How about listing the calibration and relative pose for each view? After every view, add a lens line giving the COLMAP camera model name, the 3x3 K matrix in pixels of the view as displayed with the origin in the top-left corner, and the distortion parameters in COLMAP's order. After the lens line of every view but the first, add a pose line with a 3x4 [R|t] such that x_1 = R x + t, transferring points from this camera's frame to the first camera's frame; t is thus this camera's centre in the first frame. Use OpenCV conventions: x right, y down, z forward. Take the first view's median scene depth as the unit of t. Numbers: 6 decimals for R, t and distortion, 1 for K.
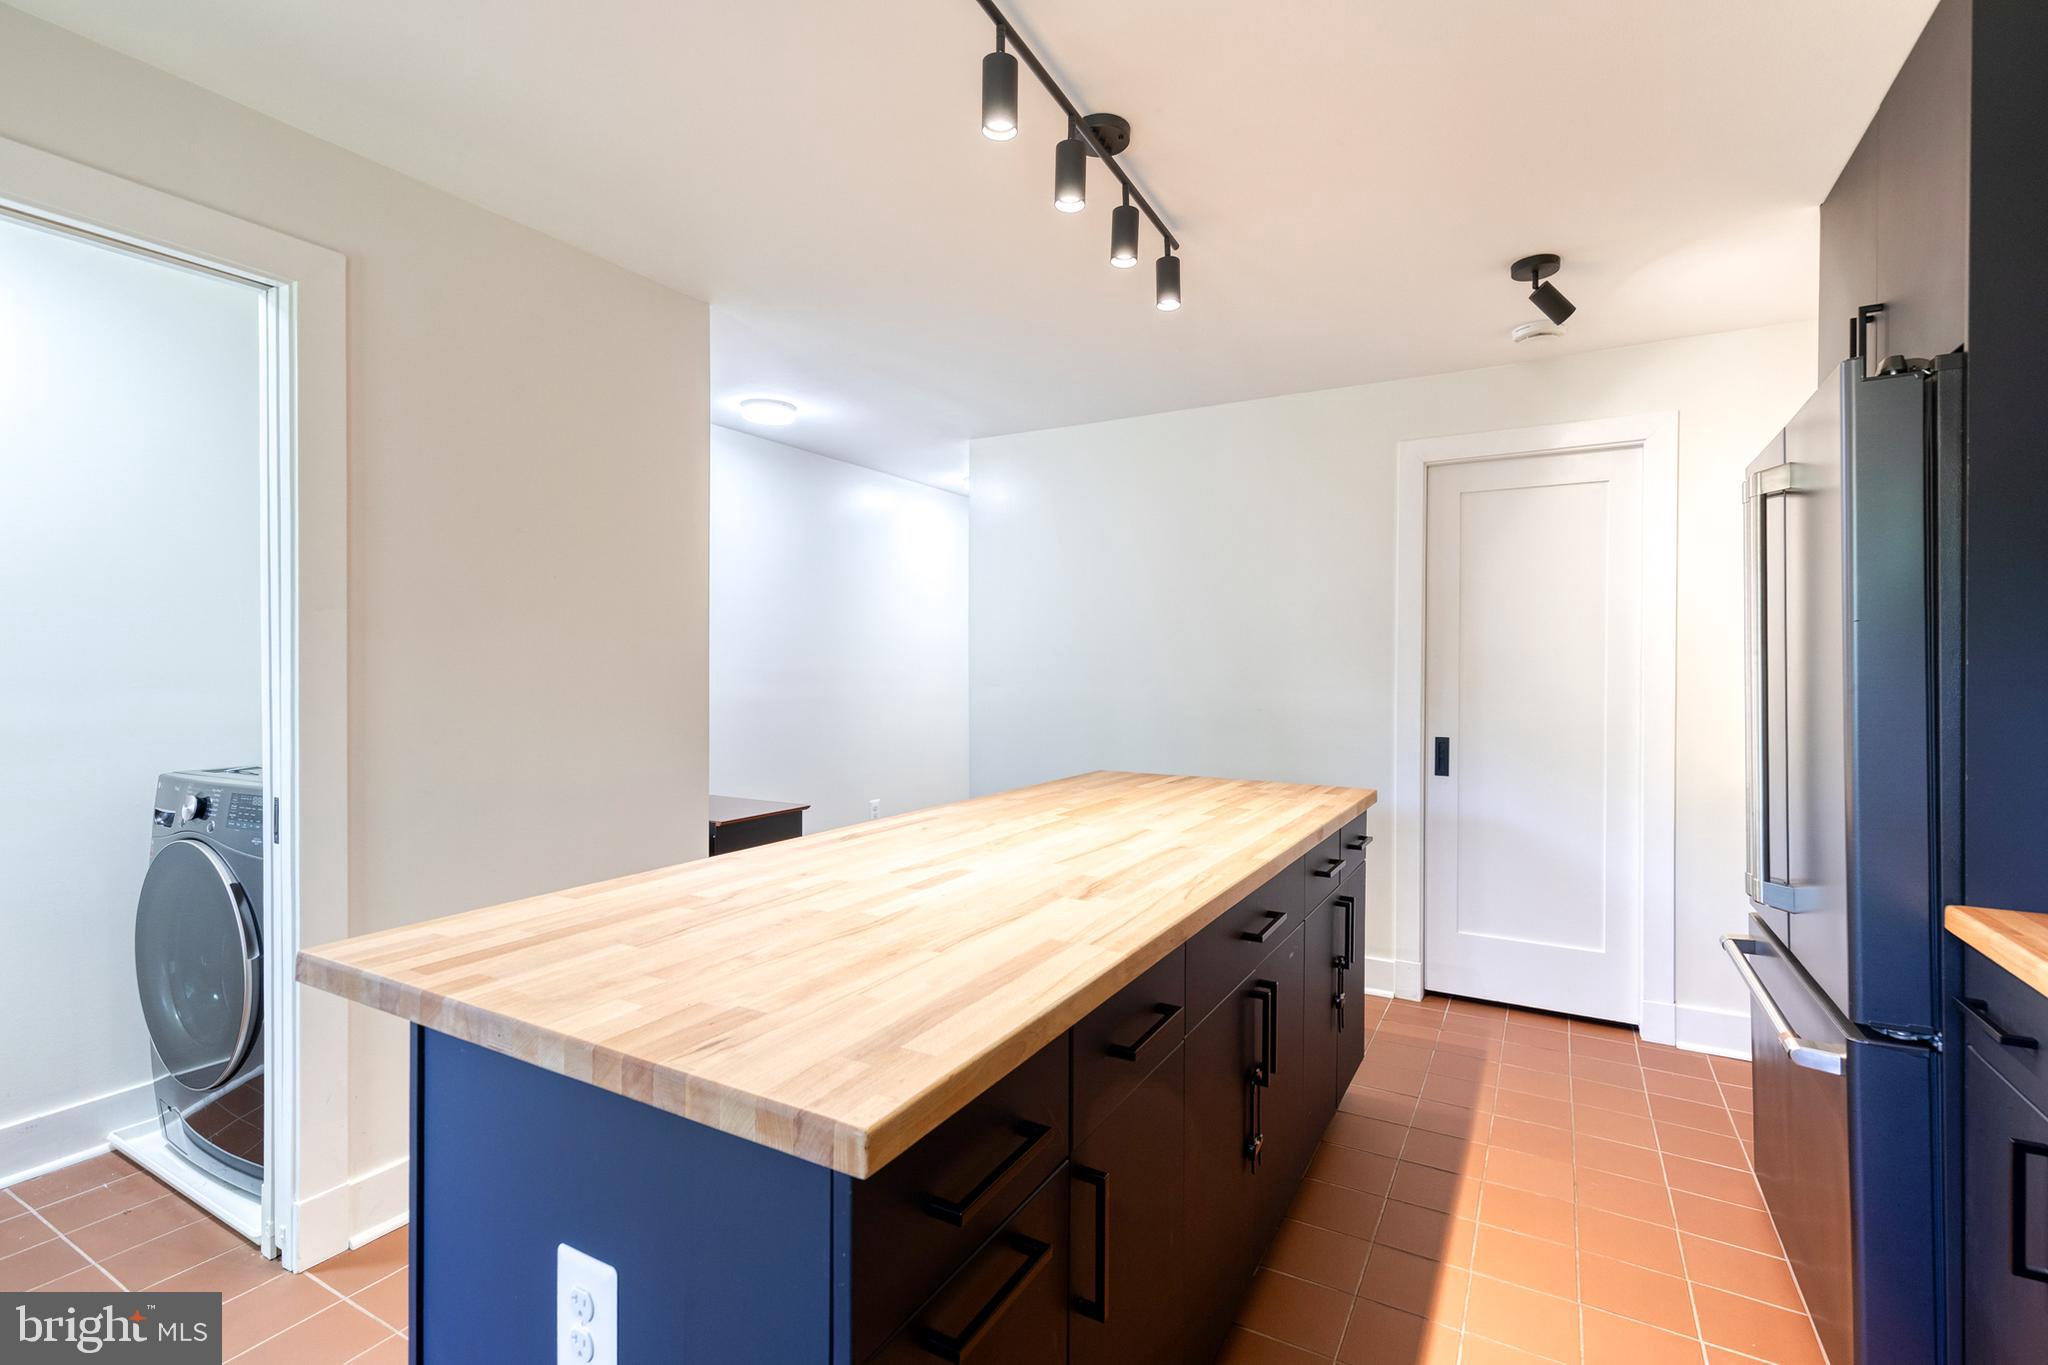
lens RADIAL K [[920.0, 0, 1046.6], [0, 920.0, 677.2], [0, 0, 1]] dist [0.014682, -0.005320]
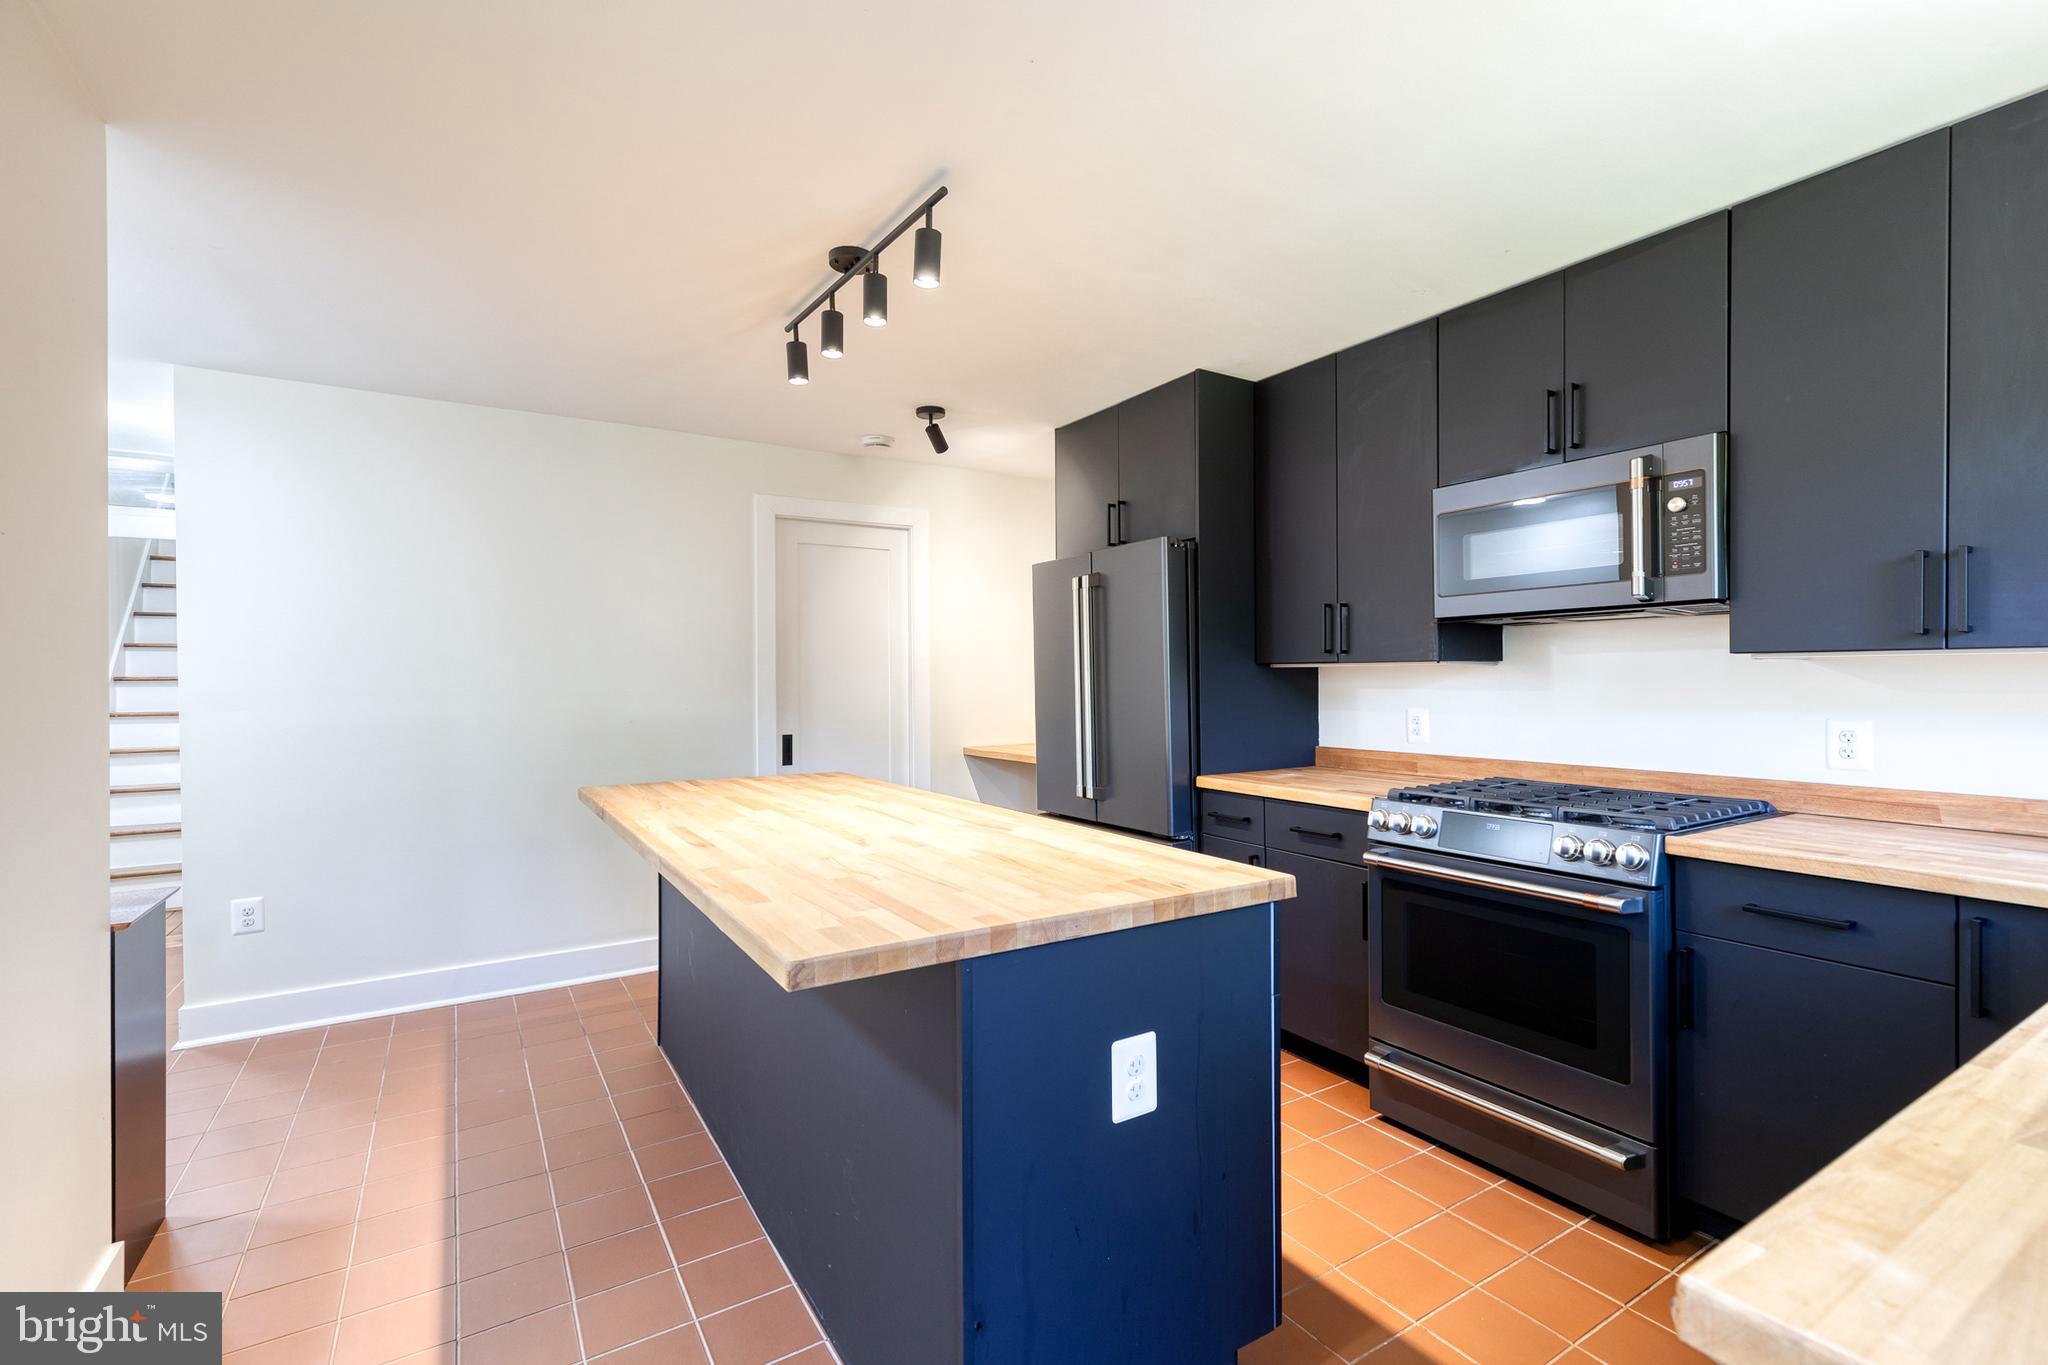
lens RADIAL K [[926.1, 0, 1035.5], [0, 926.1, 698.0], [0, 0, 1]] dist [0.003157, -0.000132]
pose [[0.481941, -0.025469, 0.875833, -0.720060], [0.019605, 0.999641, 0.018282, -0.001486], [-0.875984, 0.008360, 0.482267, 0.130688]]
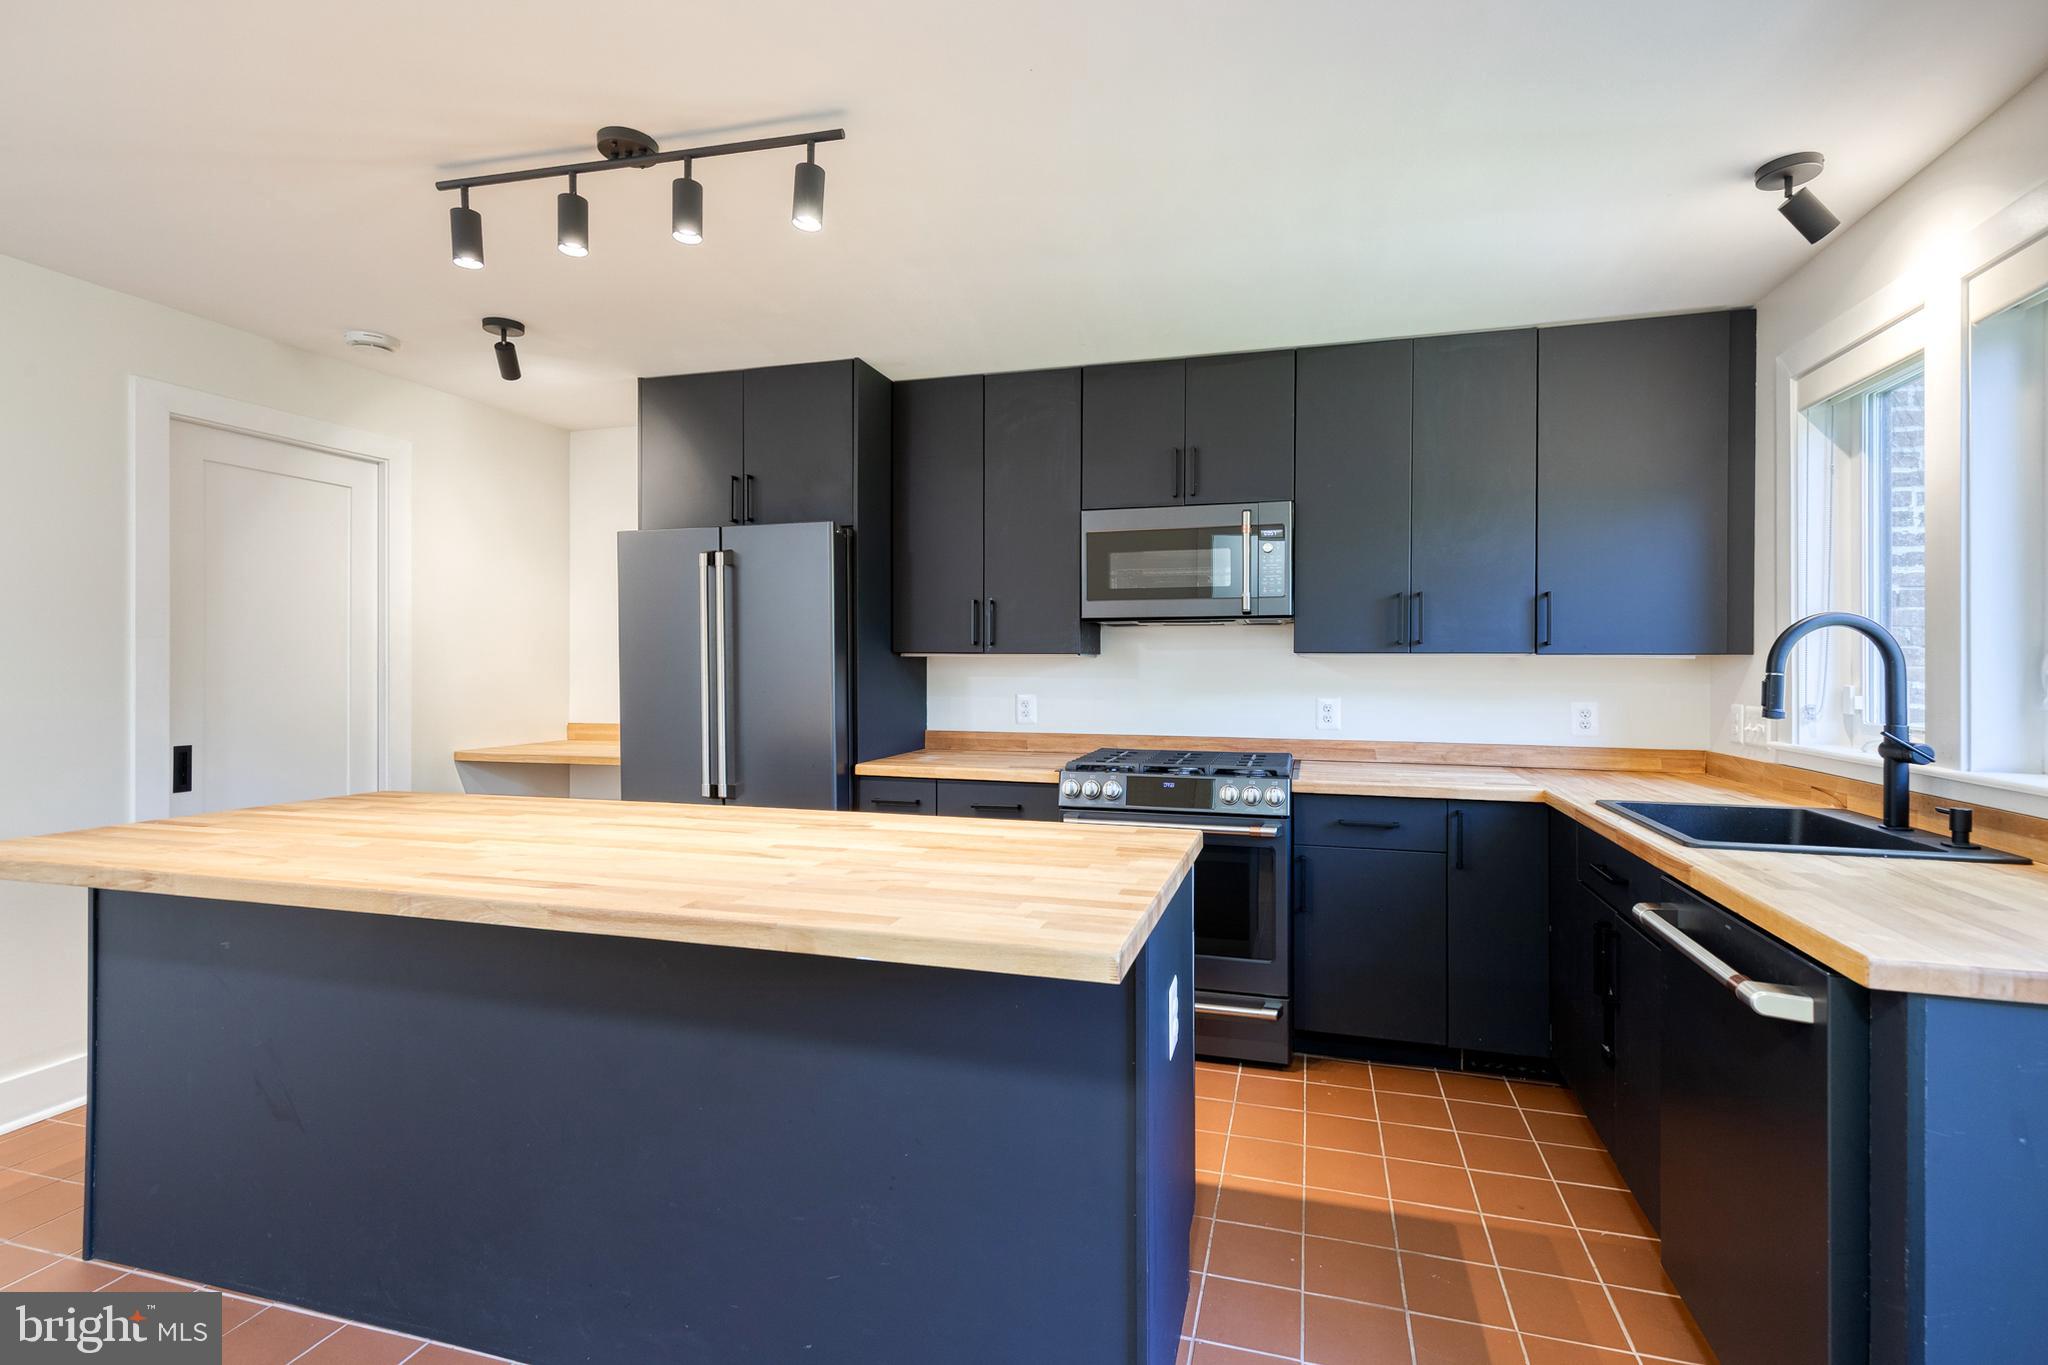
lens RADIAL K [[935.0, 0, 1047.3], [0, 935.0, 681.0], [0, 0, 1]] dist [0.012466, -0.001200]
pose [[-0.230586, -0.021519, 0.972814, -0.816074], [0.008511, 0.999673, 0.024131, -0.010197], [-0.973015, 0.013844, -0.230327, 0.608670]]
